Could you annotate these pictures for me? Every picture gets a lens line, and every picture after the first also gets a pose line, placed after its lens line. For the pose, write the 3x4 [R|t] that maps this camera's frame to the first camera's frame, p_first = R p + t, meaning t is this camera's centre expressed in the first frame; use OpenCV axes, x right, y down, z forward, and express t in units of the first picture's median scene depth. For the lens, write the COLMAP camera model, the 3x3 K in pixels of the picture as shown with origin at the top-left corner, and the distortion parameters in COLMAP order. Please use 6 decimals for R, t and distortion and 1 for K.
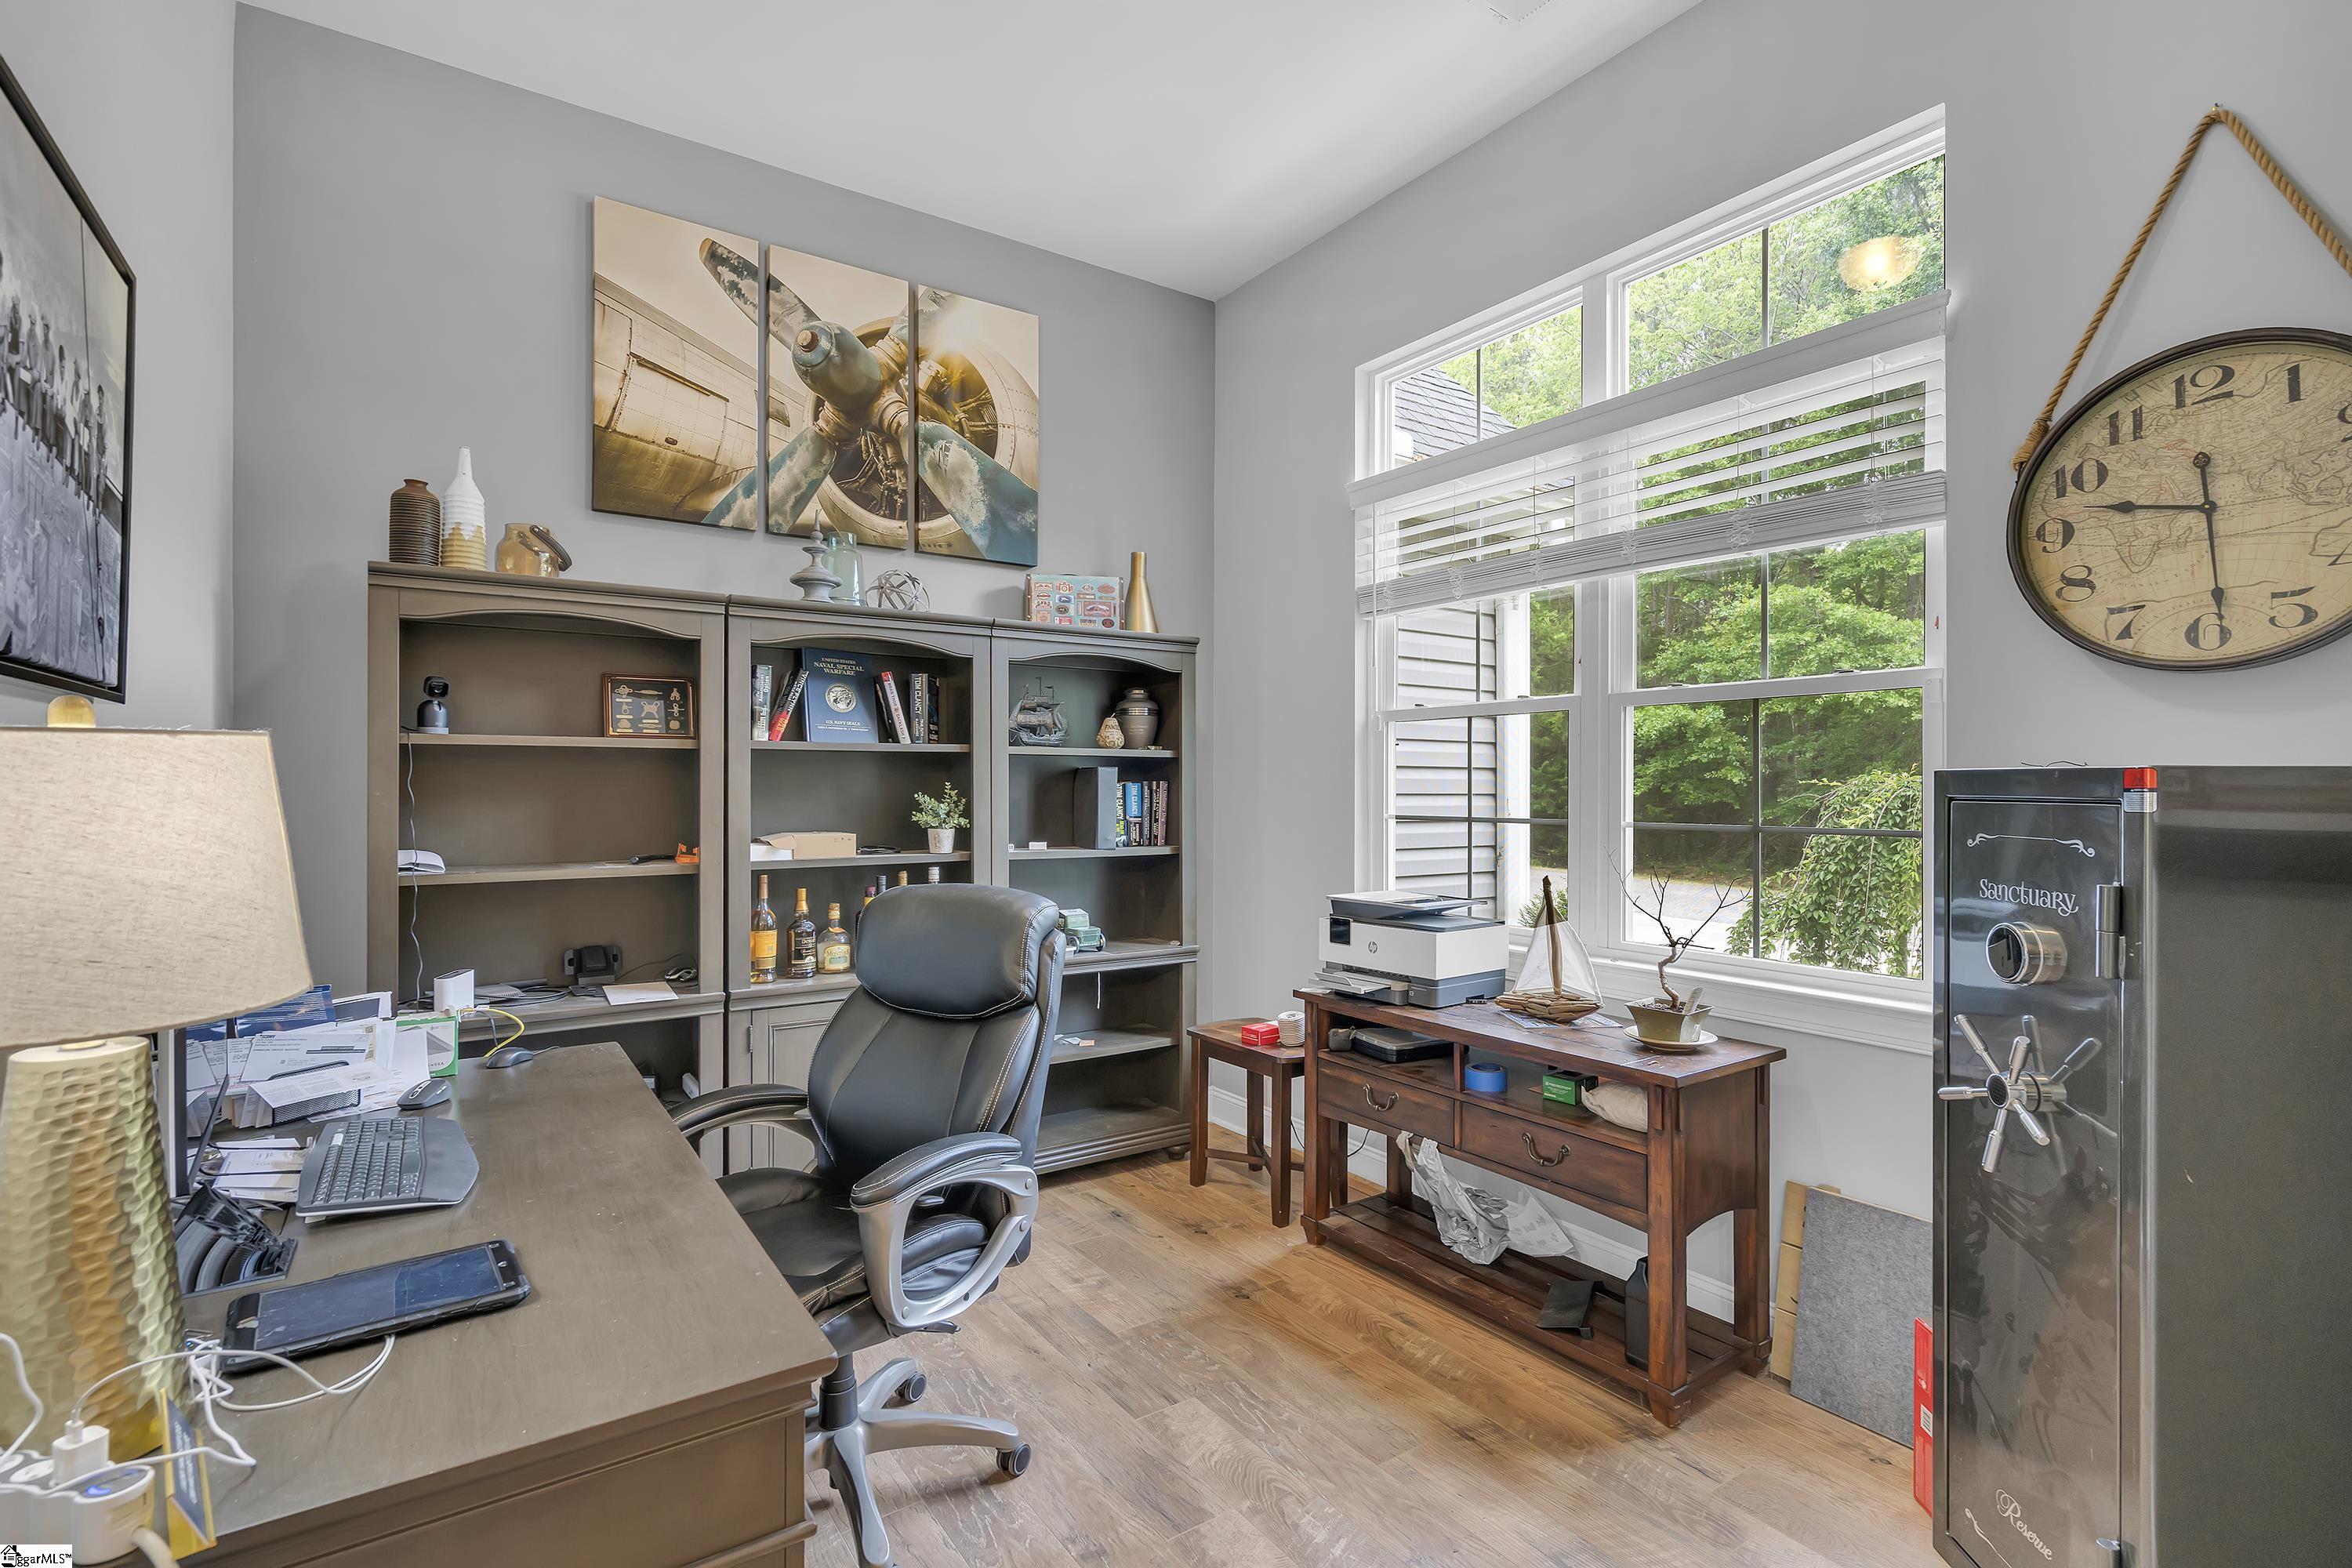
lens RADIAL K [[1058.0, 0, 1171.5], [0, 1058.0, 786.6], [0, 0, 1]] dist [-0.002357, 0.000777]
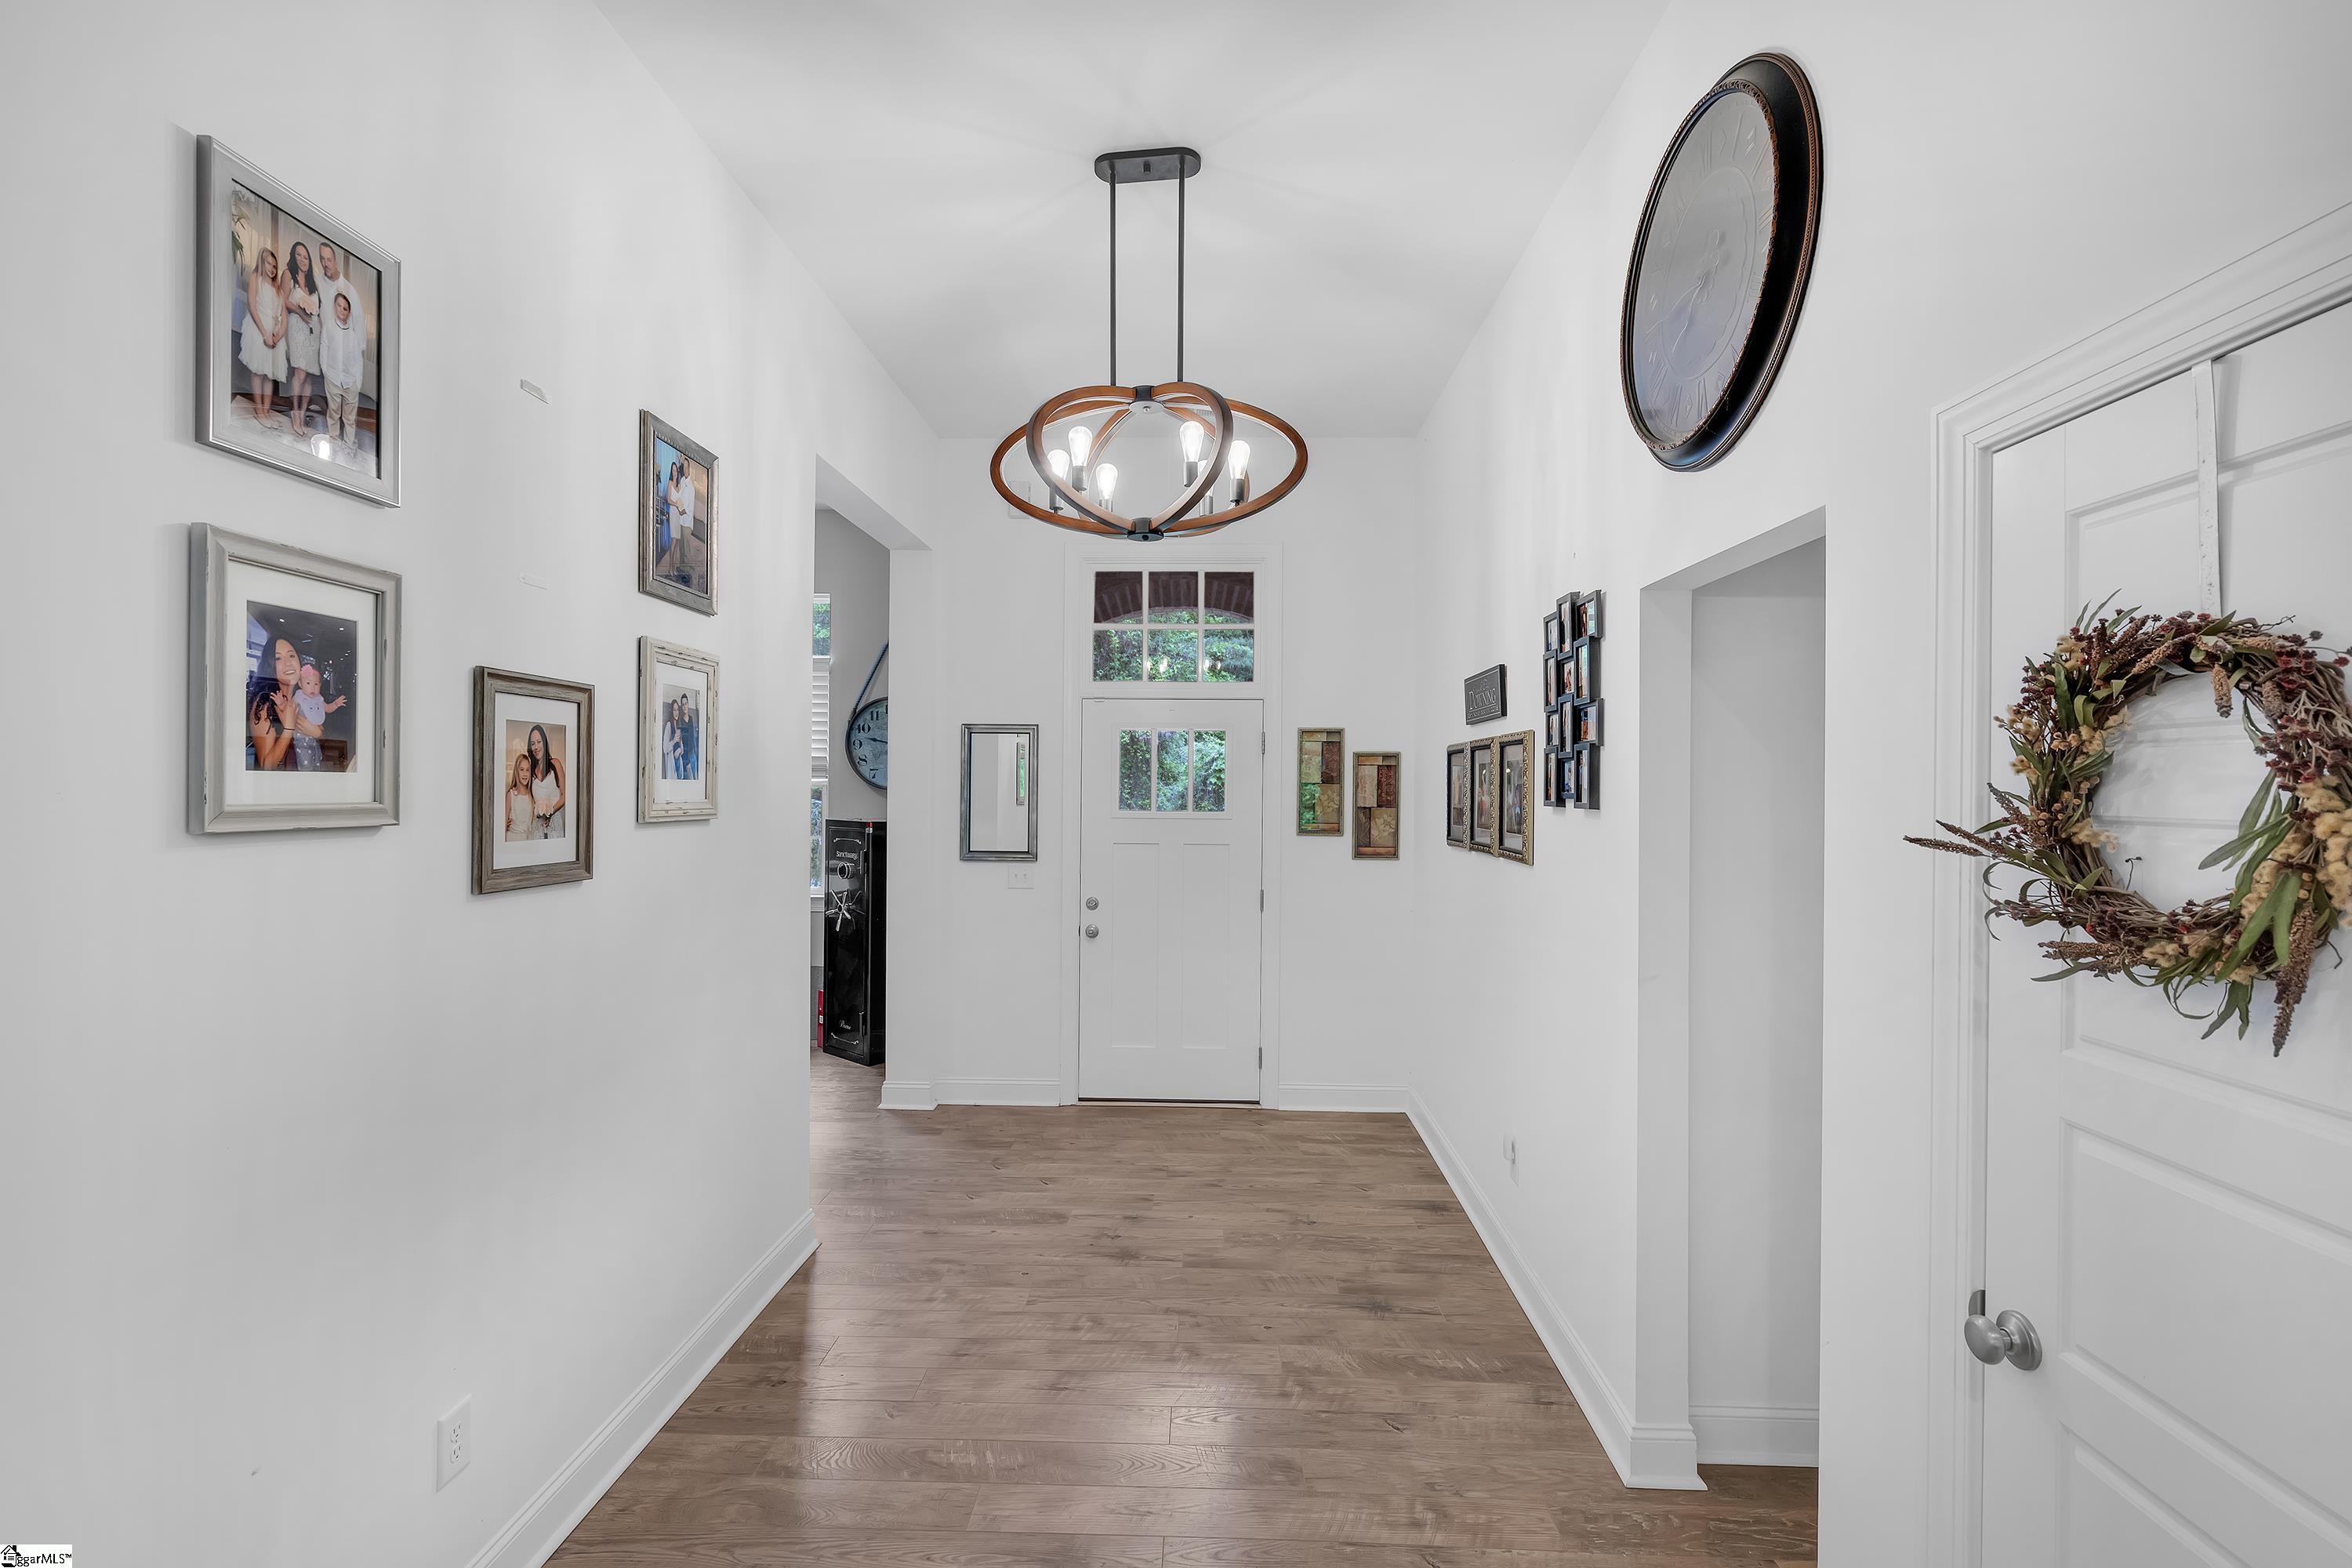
lens RADIAL K [[1058.0, 0, 1170.3], [0, 1058.0, 795.7], [0, 0, 1]] dist [-0.002357, 0.000777]
pose [[0.587901, 0.002701, 0.808928, -1.247378], [-0.007826, 0.999967, 0.002349, -0.098093], [-0.808895, -0.007712, 0.587902, -1.716671]]
